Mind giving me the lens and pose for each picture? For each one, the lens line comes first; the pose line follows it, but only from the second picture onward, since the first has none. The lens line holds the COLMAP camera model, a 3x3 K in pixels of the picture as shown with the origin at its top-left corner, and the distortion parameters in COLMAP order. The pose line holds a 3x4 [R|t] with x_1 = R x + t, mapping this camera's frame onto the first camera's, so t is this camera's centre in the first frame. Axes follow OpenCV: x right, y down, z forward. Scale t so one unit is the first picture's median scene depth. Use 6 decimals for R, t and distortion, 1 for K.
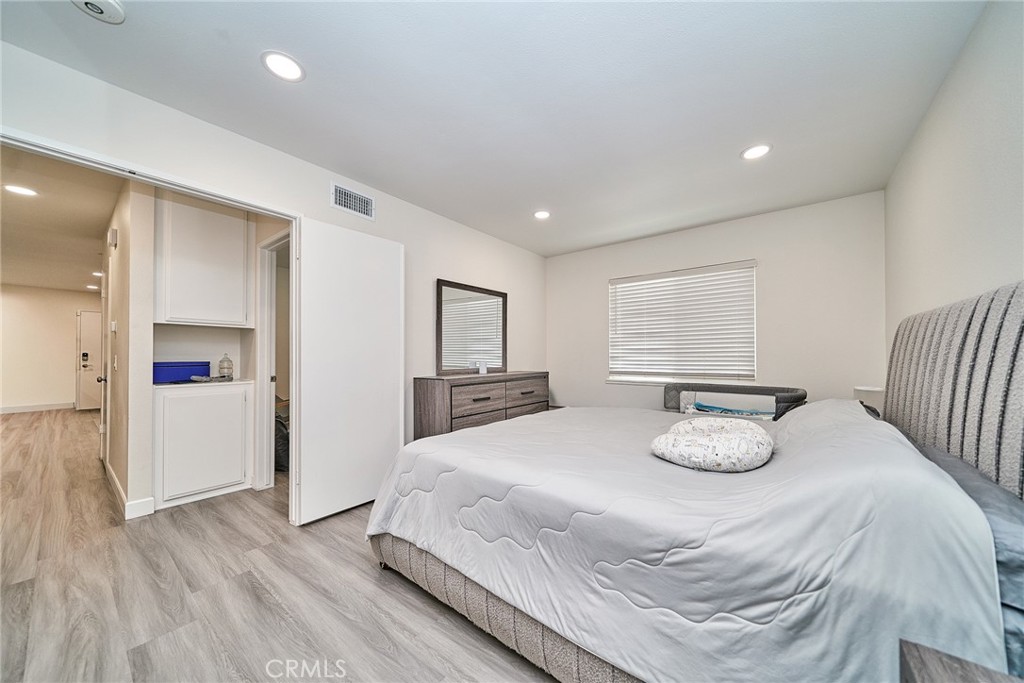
lens RADIAL K [[359.3, 0, 516.1], [0, 359.3, 347.1], [0, 0, 1]] dist [0.000588, 0.000011]
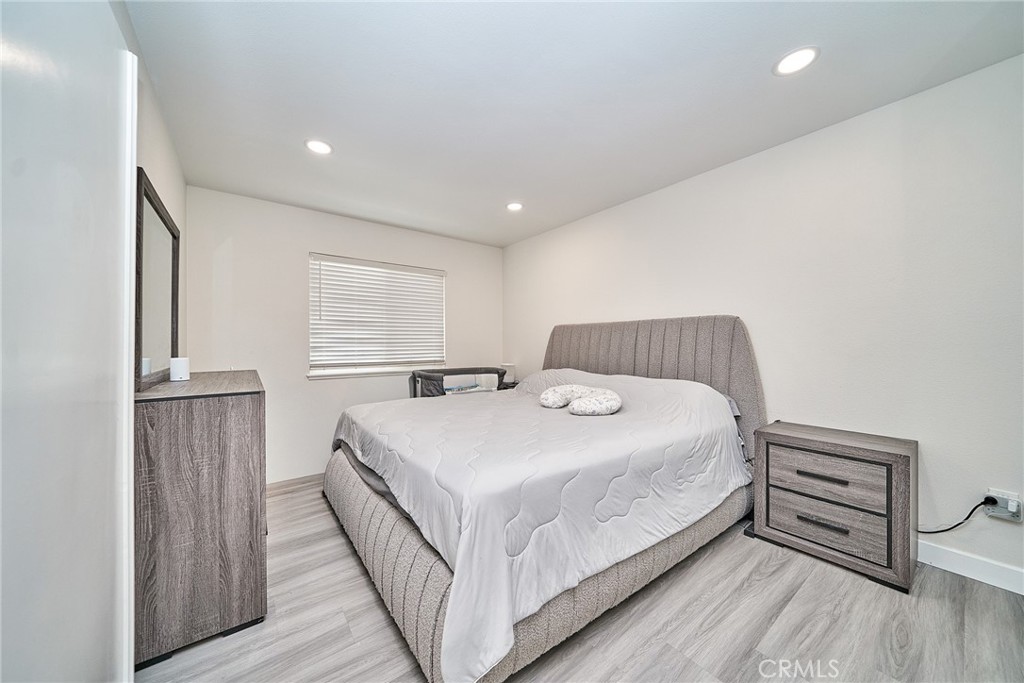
lens RADIAL K [[352.2, 0, 512.0], [0, 352.2, 341.5], [0, 0, 1]] dist [0.007305, -0.000062]
pose [[0.253899, 0.010113, 0.967178, -0.584953], [-0.020667, 0.999774, -0.005028, 0.012824], [-0.967010, -0.018712, 0.254051, 0.517994]]
